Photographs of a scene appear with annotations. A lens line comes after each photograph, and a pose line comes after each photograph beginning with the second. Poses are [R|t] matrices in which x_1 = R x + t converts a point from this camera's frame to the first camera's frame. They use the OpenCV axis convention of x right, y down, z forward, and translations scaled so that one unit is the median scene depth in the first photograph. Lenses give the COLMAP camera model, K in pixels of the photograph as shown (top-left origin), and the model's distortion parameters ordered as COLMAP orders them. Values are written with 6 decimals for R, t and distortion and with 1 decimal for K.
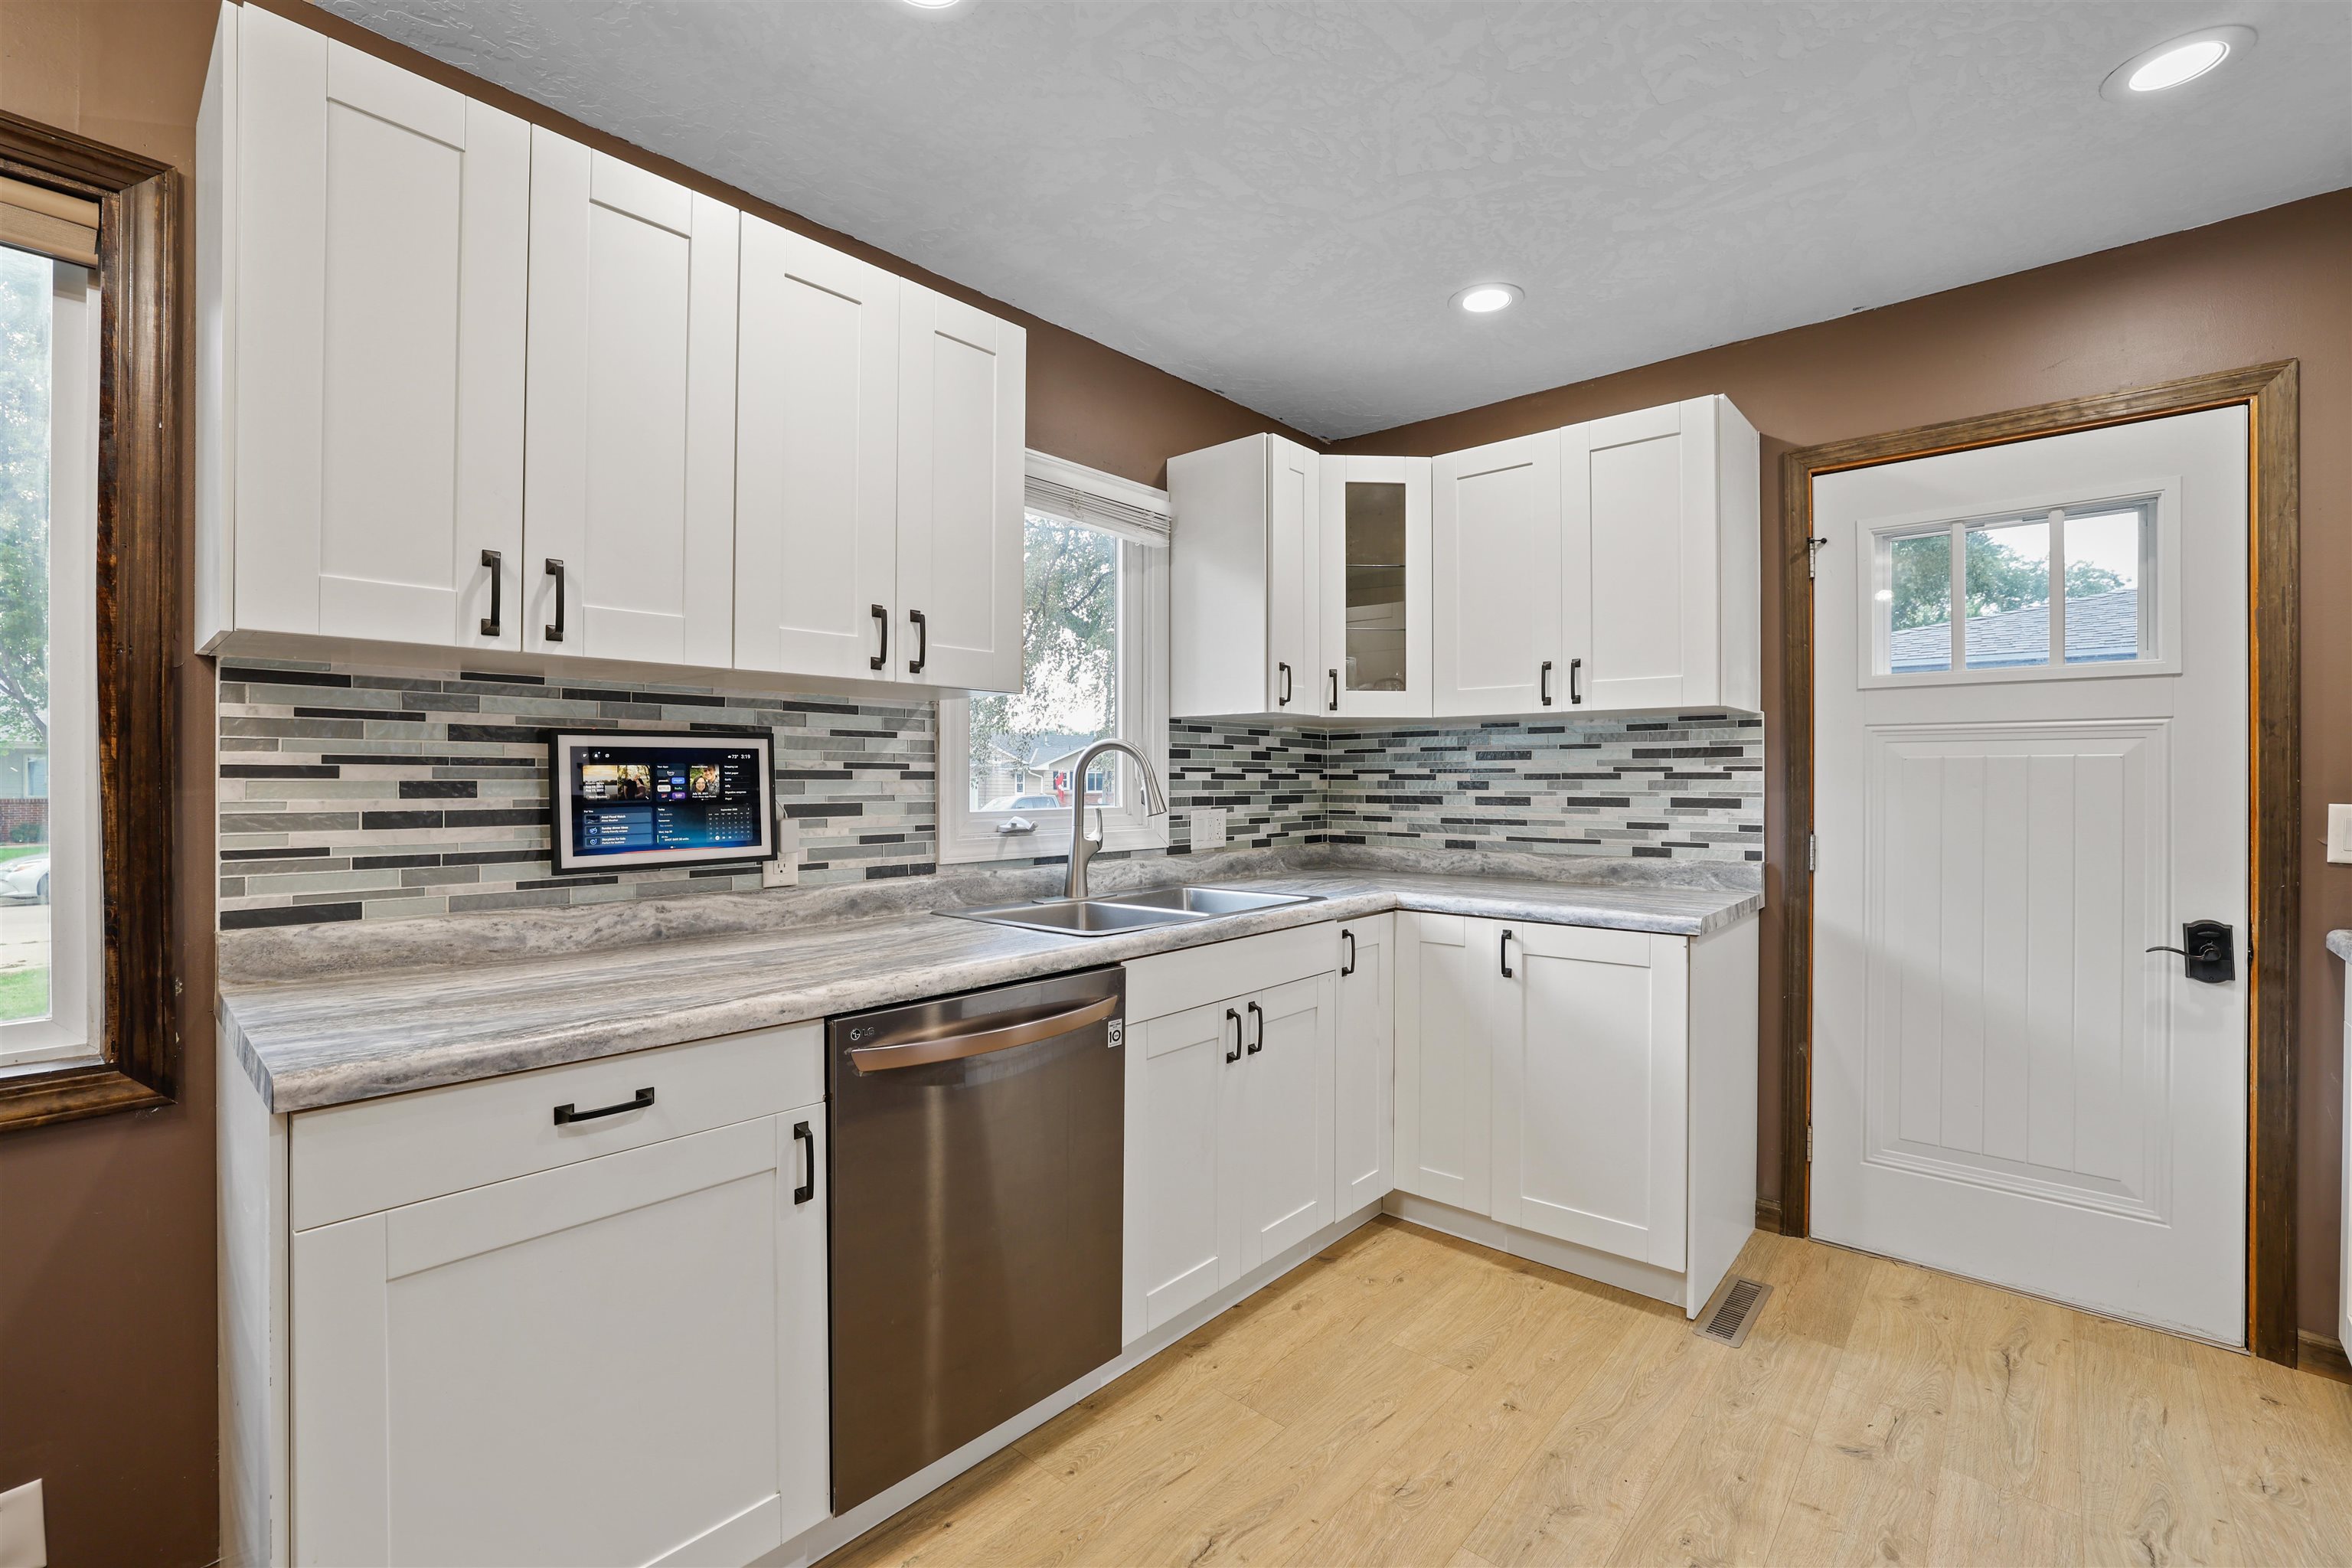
lens RADIAL K [[1015.5, 0, 1171.0], [0, 1015.5, 784.0], [0, 0, 1]] dist [-0.003395, -0.000074]
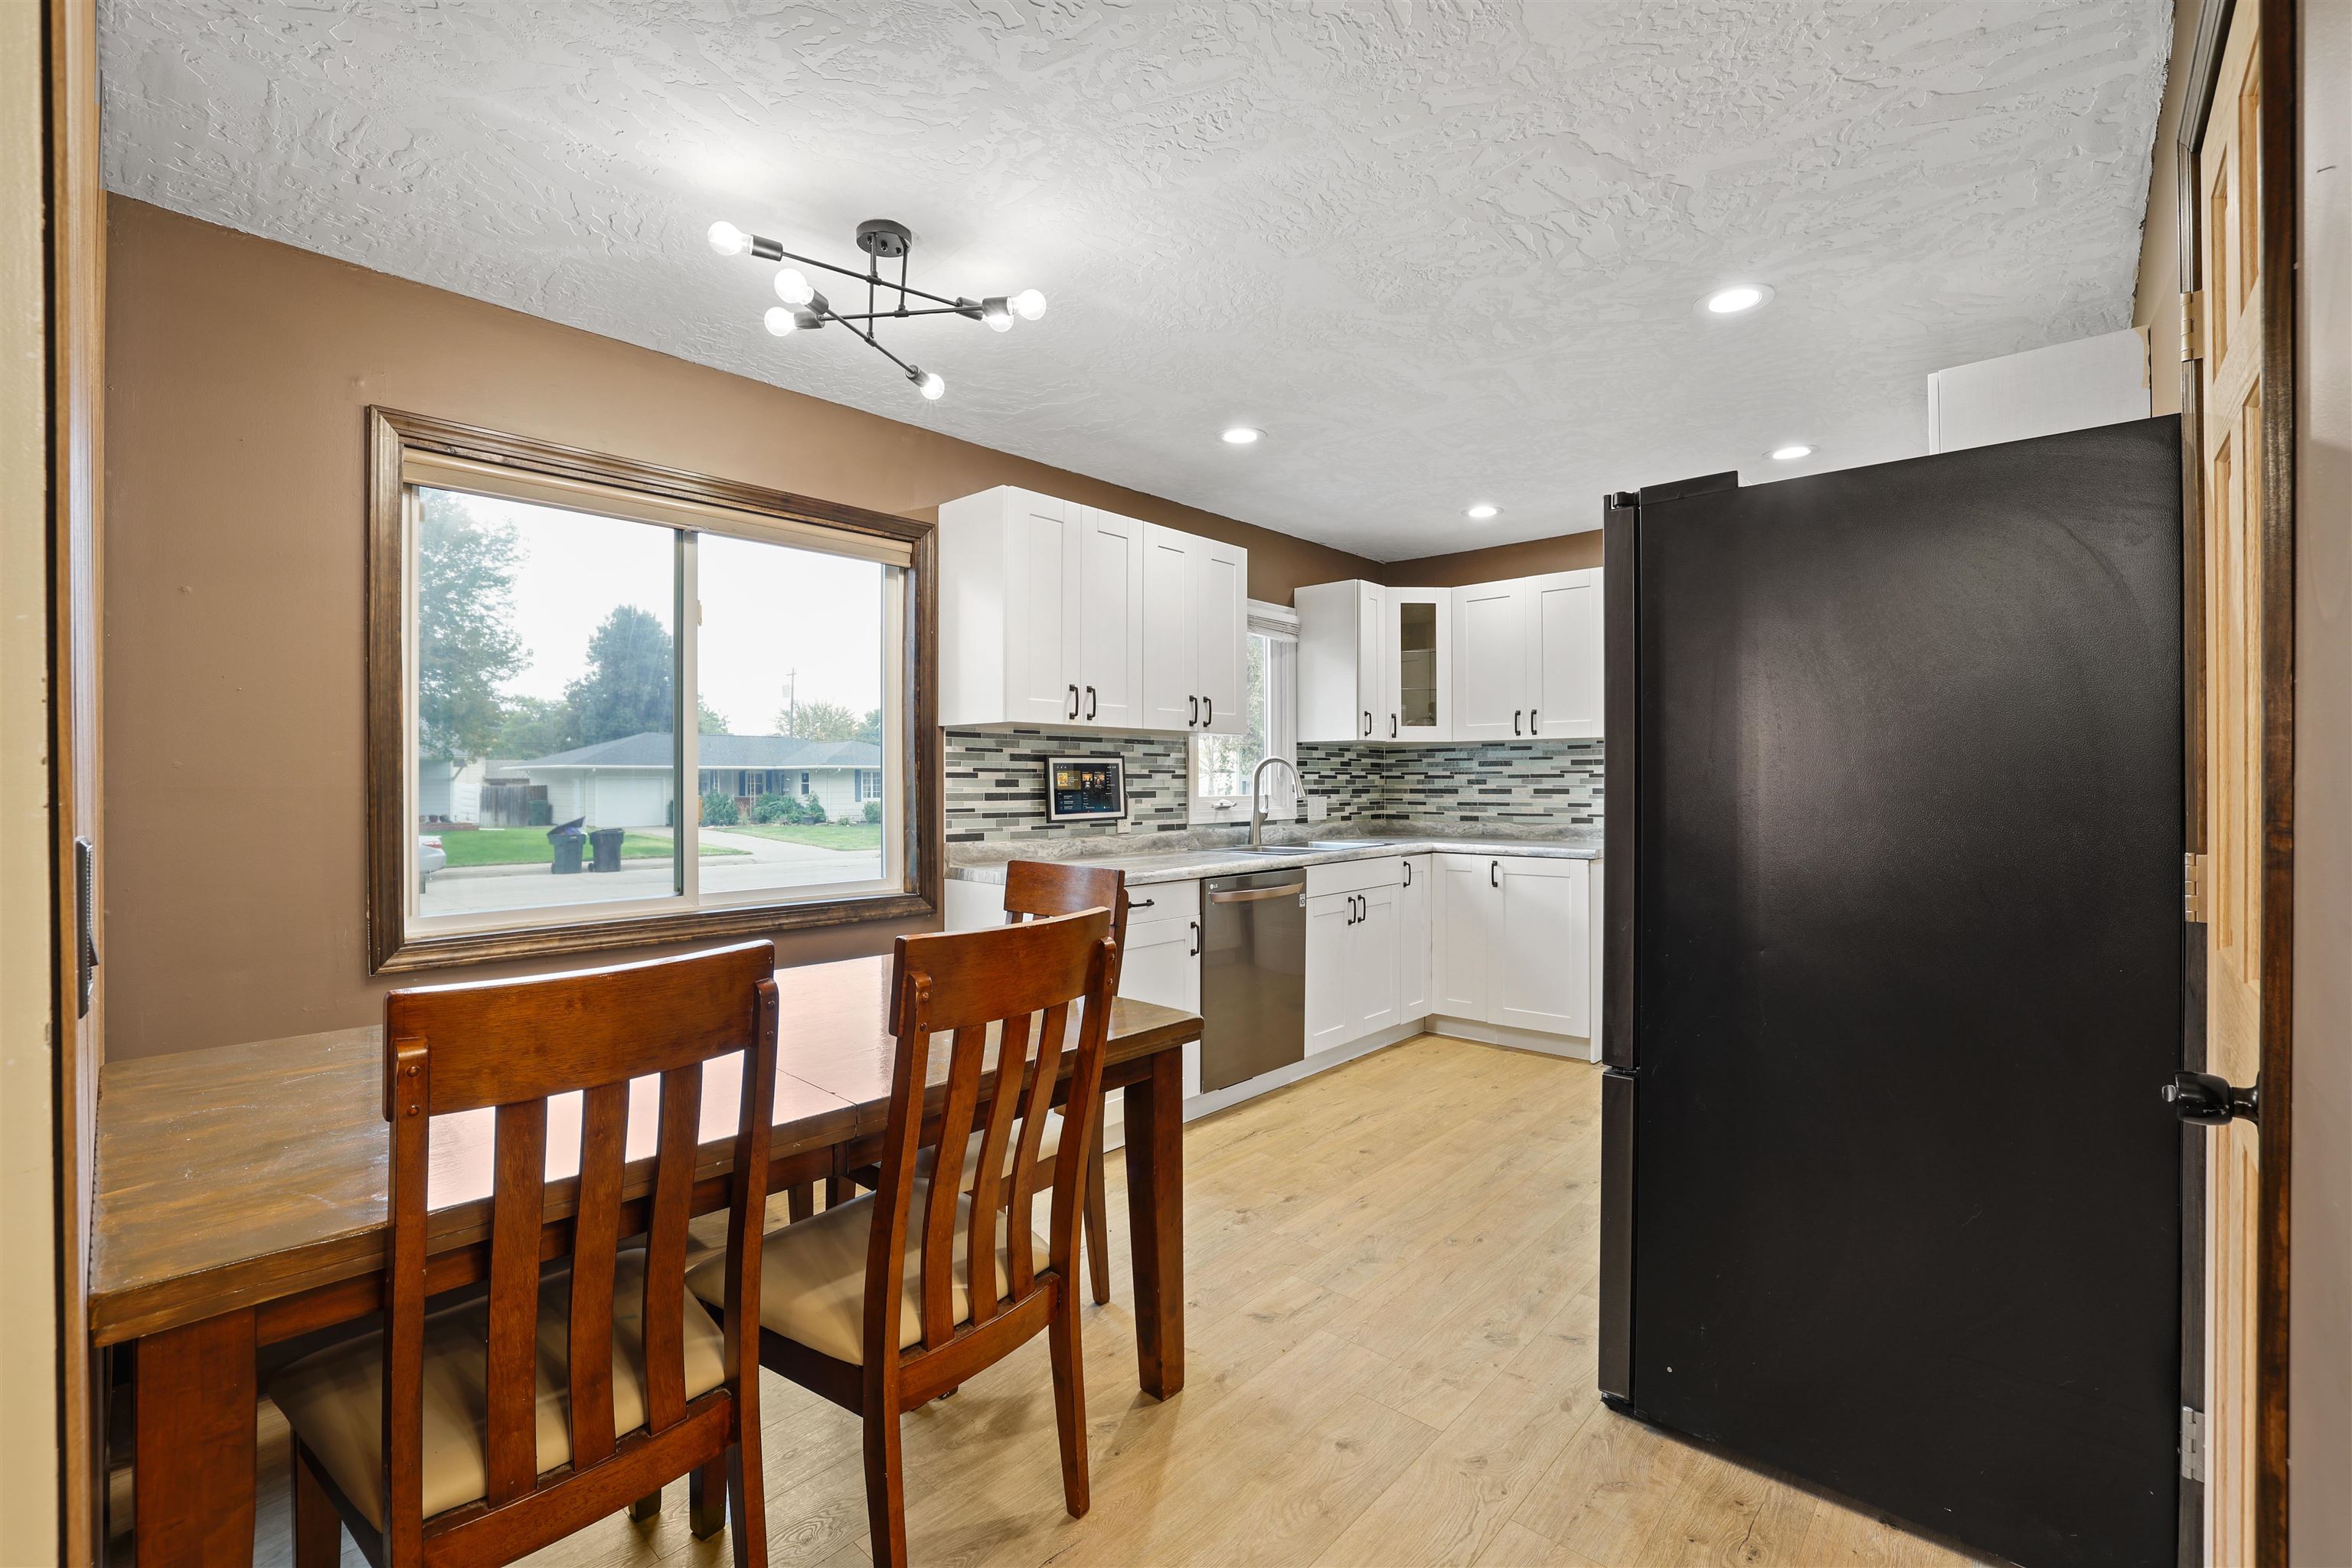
lens RADIAL K [[1015.5, 0, 1179.7], [0, 1015.5, 780.6], [0, 0, 1]] dist [-0.003395, -0.000074]
pose [[0.999992, -0.003516, -0.001864, -0.227319], [0.003505, 0.999976, -0.005979, 0.009454], [0.001885, 0.005972, 0.999980, -0.811689]]
